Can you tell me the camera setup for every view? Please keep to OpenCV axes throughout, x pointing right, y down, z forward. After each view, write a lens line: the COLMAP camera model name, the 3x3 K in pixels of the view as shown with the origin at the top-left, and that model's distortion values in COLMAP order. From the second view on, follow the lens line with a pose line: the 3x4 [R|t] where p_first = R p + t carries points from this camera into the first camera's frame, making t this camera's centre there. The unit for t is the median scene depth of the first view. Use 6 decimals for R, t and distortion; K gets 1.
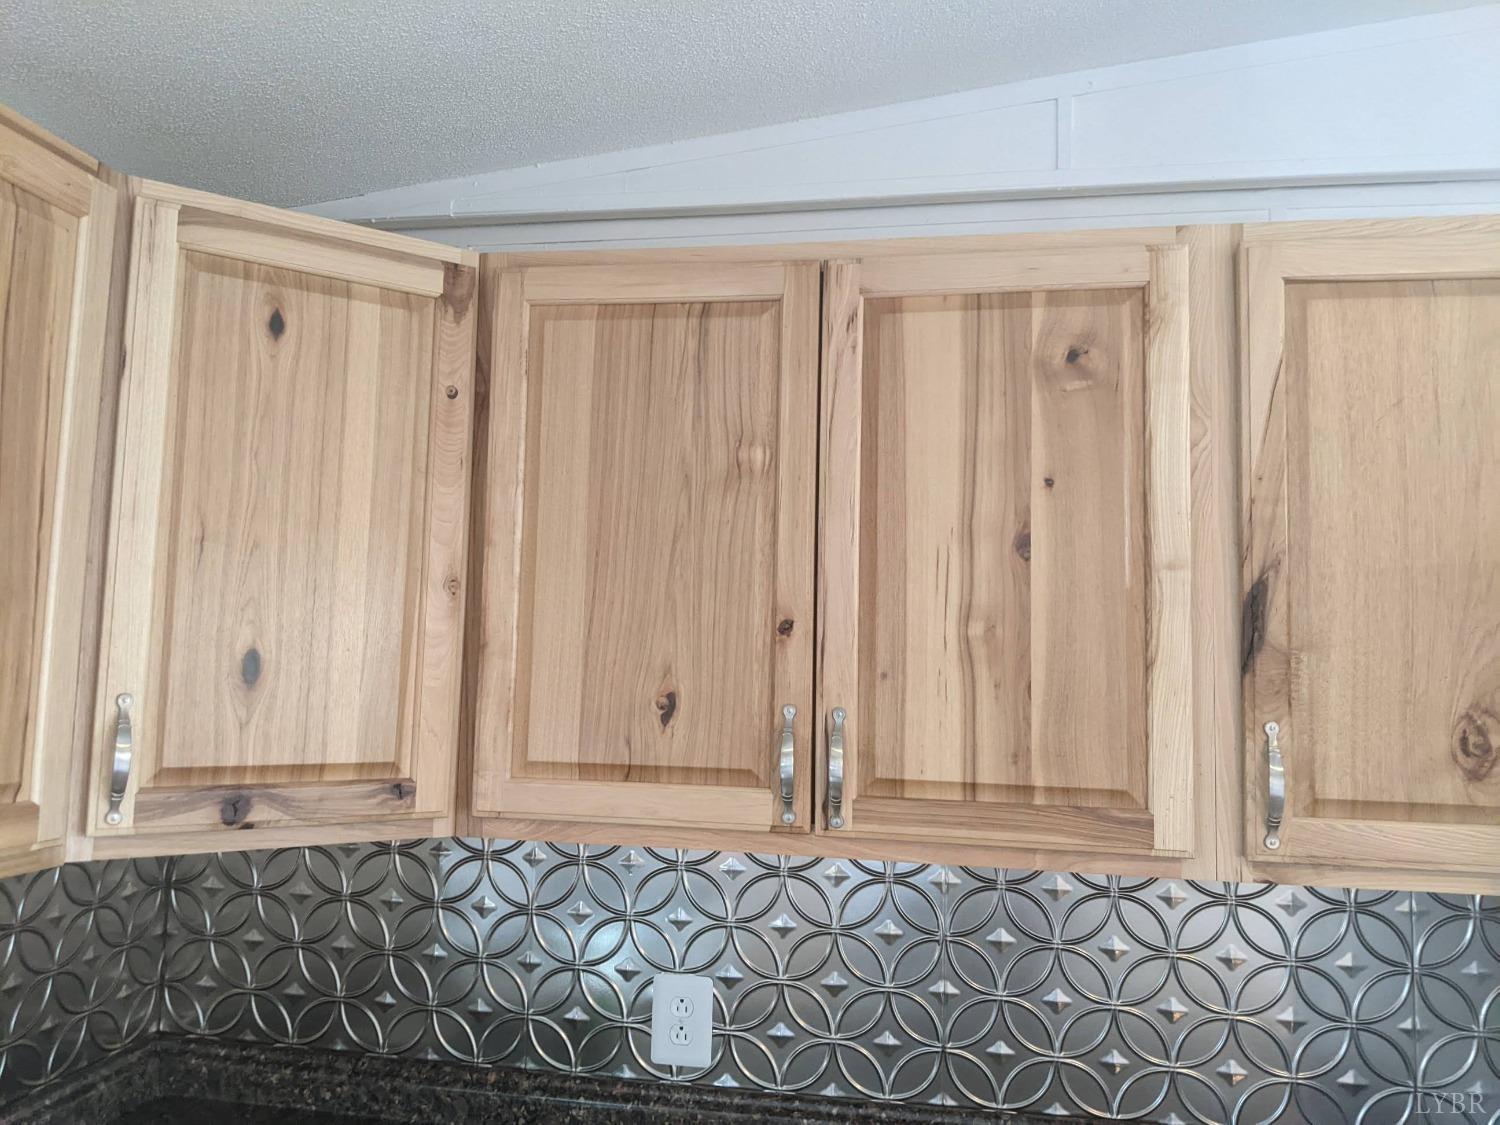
lens RADIAL K [[1180.3, 0, 710.4], [0, 1180.3, 558.6], [0, 0, 1]] dist [0.130919, -0.257379]
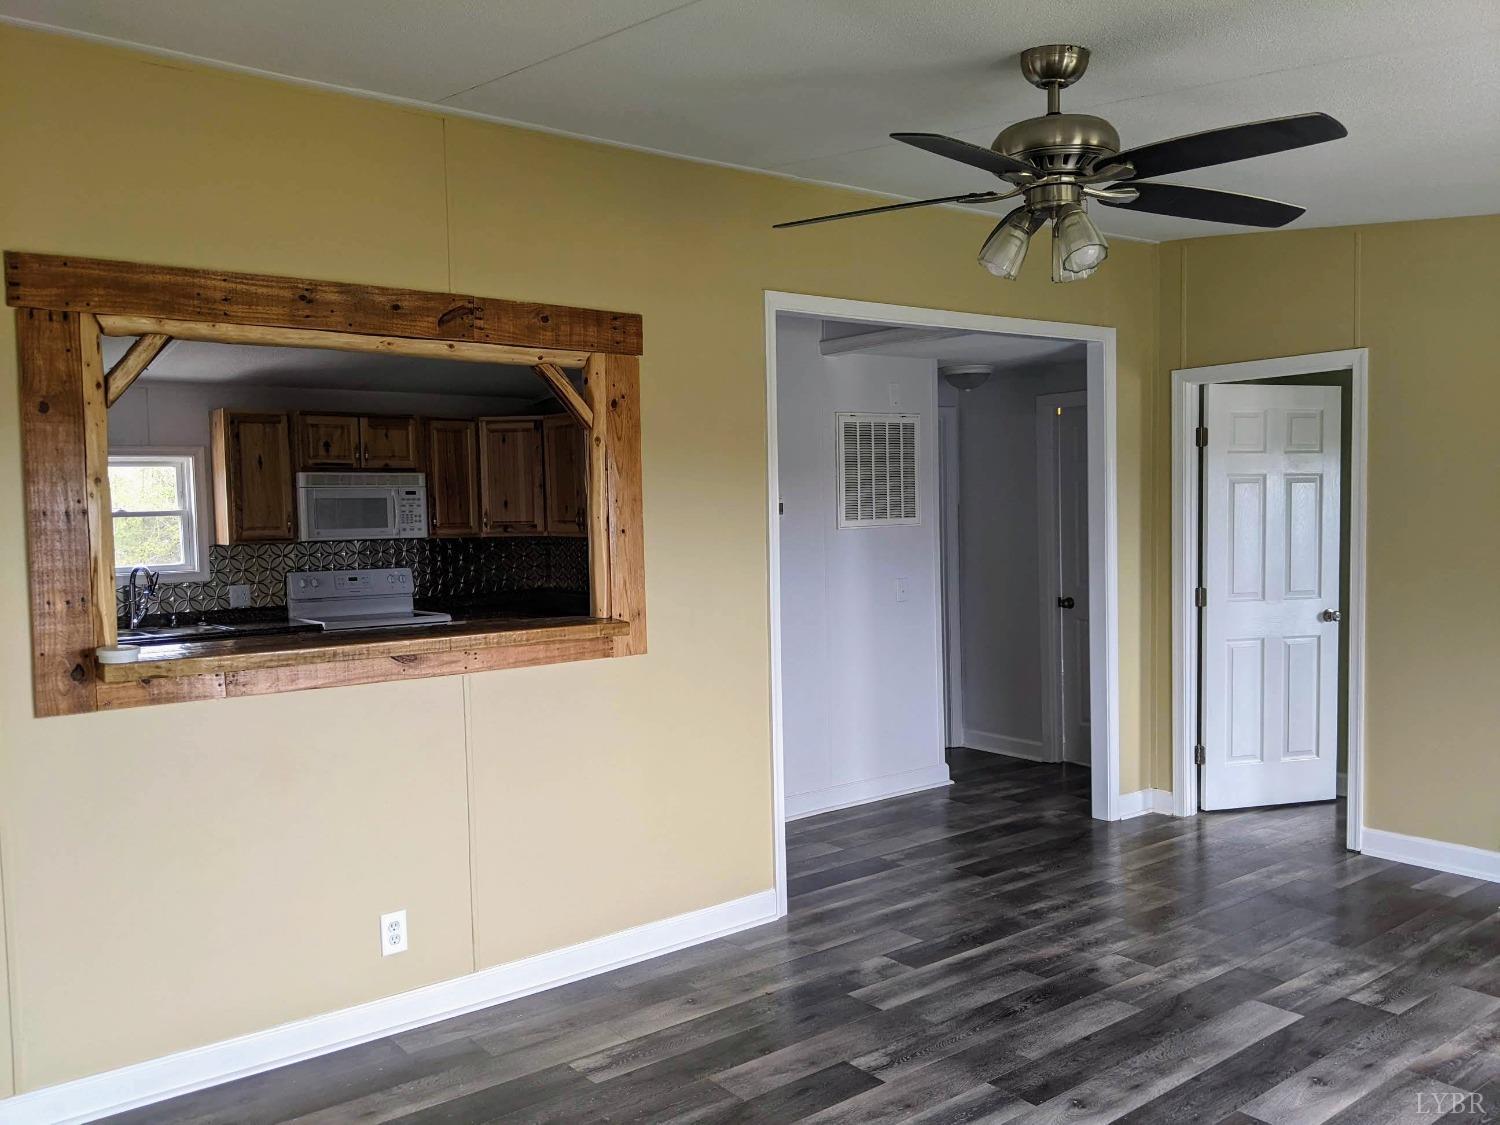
lens RADIAL K [[1233.9, 0, 750.0], [0, 1233.9, 562.5], [0, 0, 1]] dist [0.147885, -0.213167]
pose [[0.757478, -0.006852, -0.652824, 4.094888], [0.096019, 0.990240, 0.101018, -0.107030], [0.645761, -0.139202, 0.750744, -2.540689]]
